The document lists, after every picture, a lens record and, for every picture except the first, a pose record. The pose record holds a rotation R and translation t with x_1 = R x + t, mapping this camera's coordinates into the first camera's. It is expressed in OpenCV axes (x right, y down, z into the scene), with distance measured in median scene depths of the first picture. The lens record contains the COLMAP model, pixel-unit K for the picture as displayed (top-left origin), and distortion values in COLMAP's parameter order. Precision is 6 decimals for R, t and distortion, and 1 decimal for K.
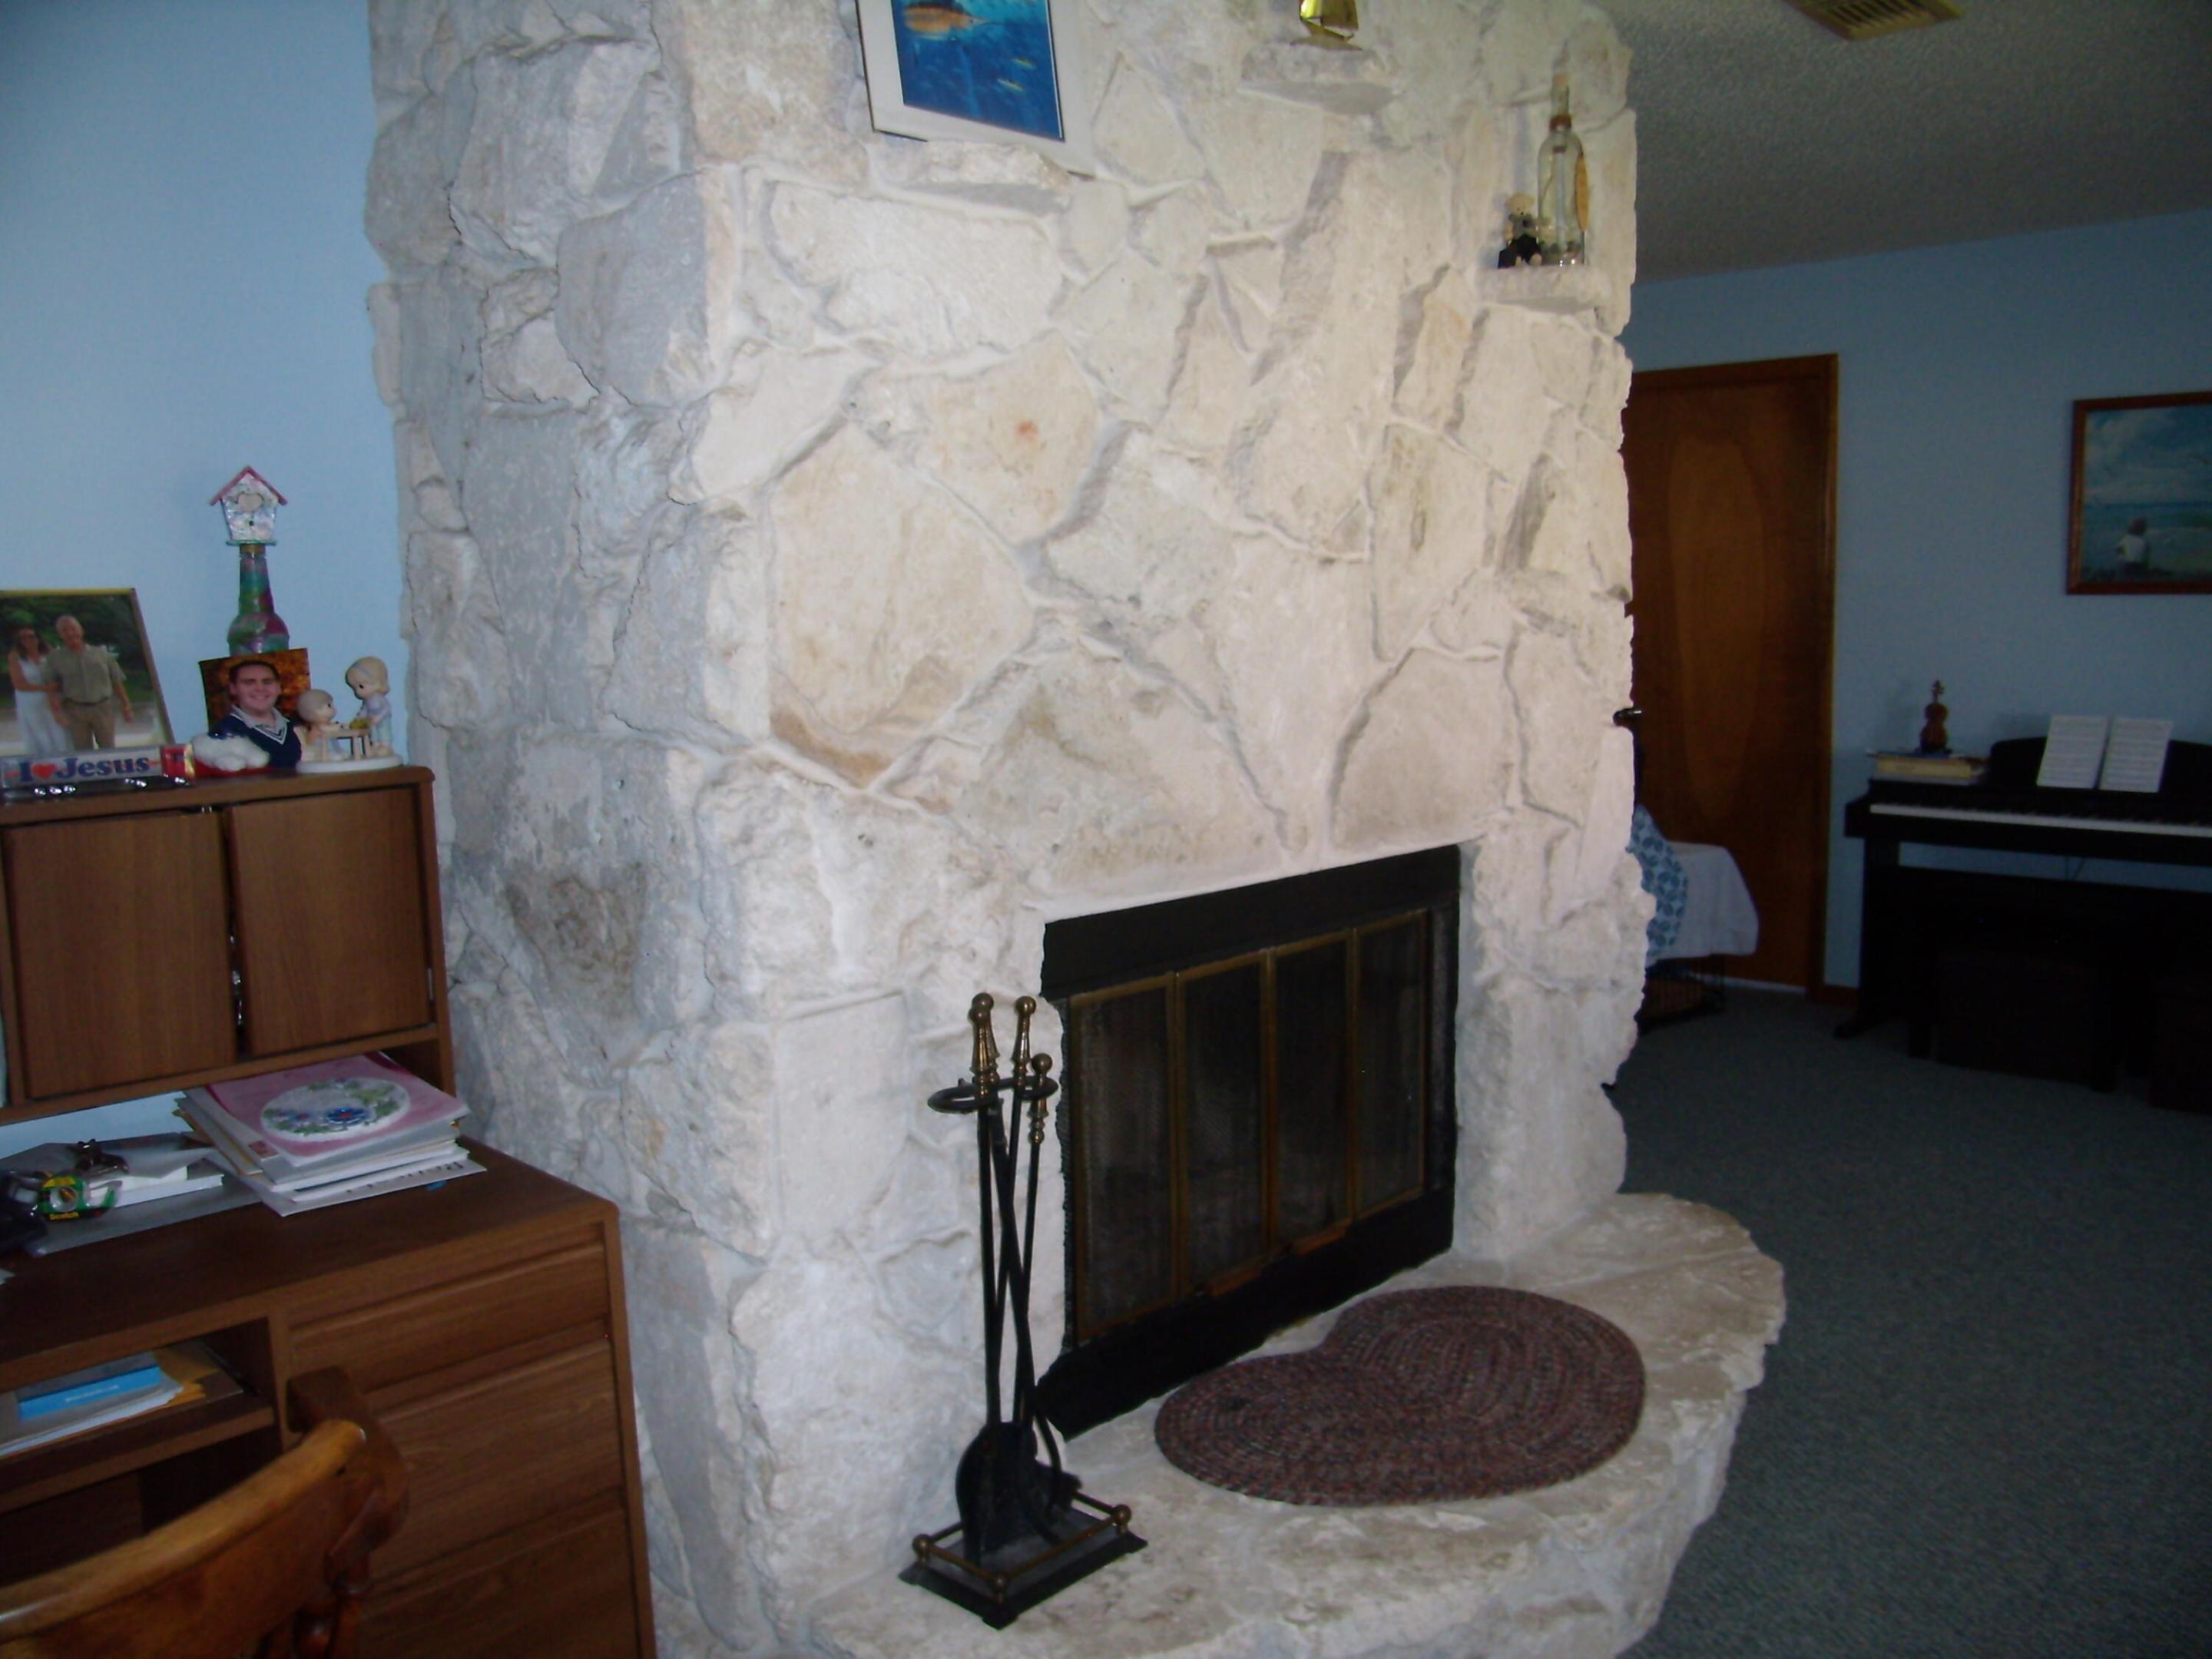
lens RADIAL K [[1787.0, 0, 1107.7], [0, 1787.0, 783.0], [0, 0, 1]] dist [-0.147060, 0.156241]
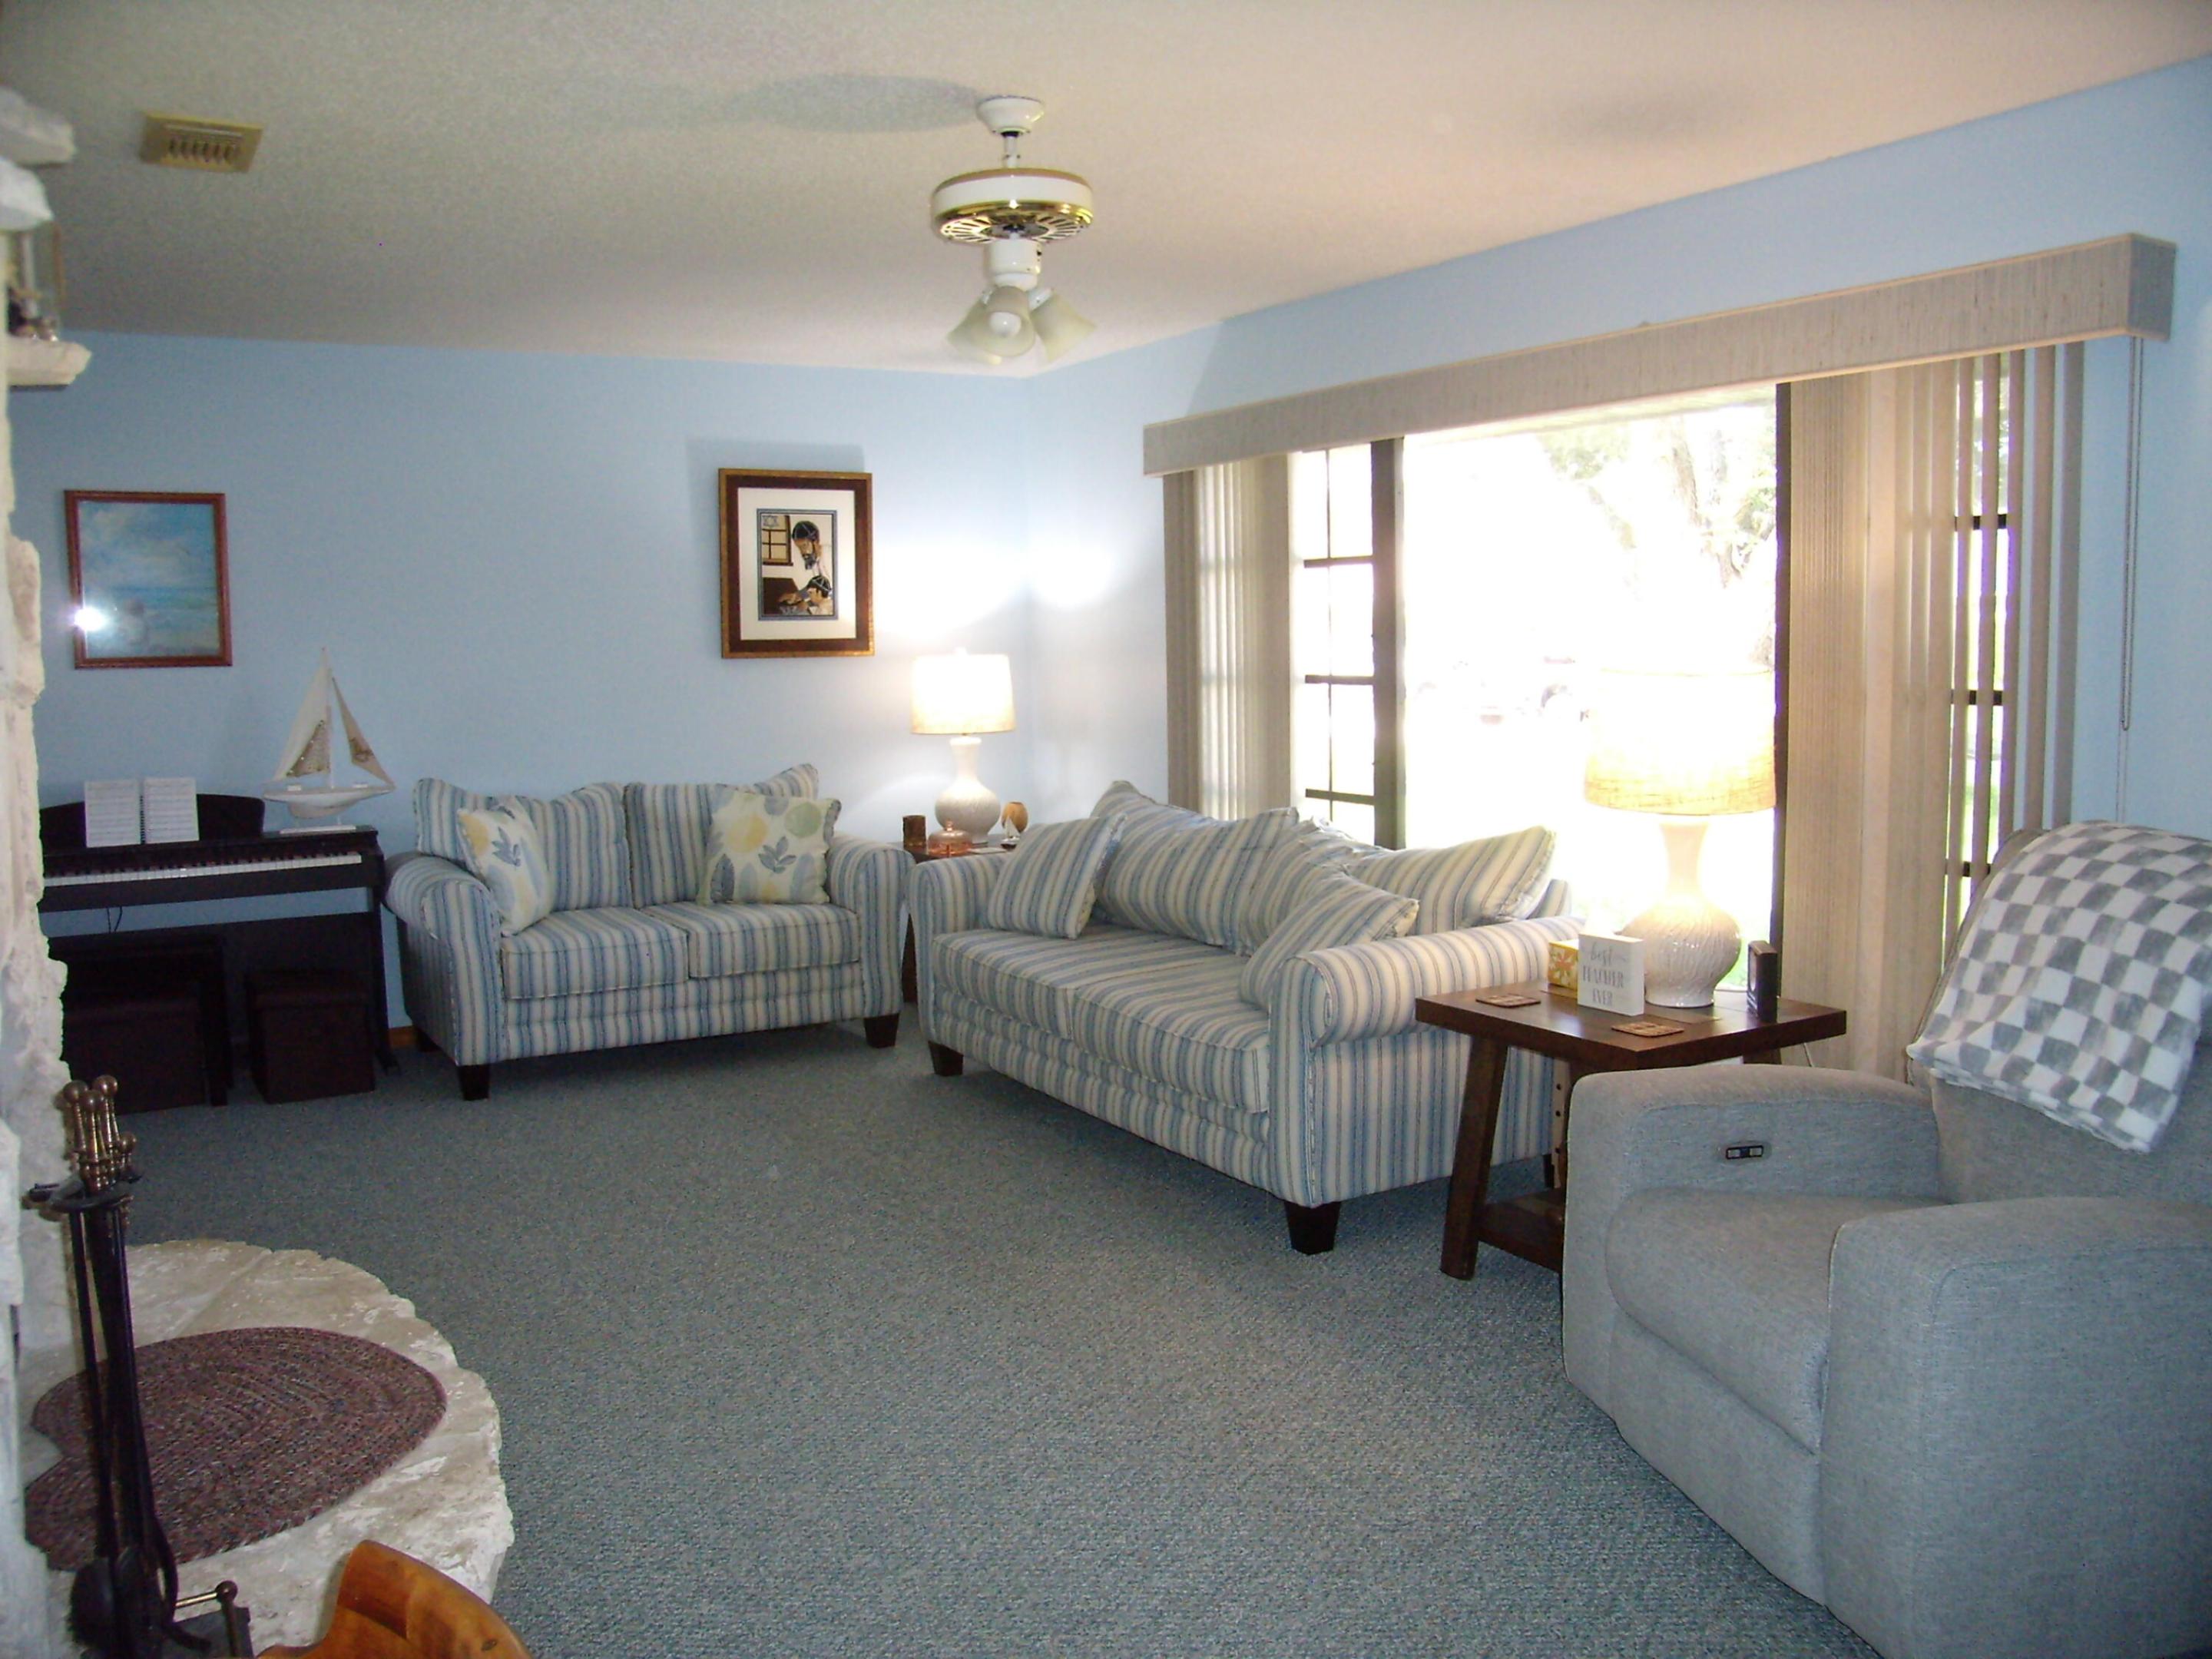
lens RADIAL K [[1817.1, 0, 1106.0], [0, 1817.1, 829.5], [0, 0, 1]] dist [-0.176065, 0.173434]
pose [[0.278994, -0.086171, 0.956419, -0.687570], [0.108721, 0.992396, 0.057698, -0.007285], [-0.954118, 0.087886, 0.286242, 0.196835]]
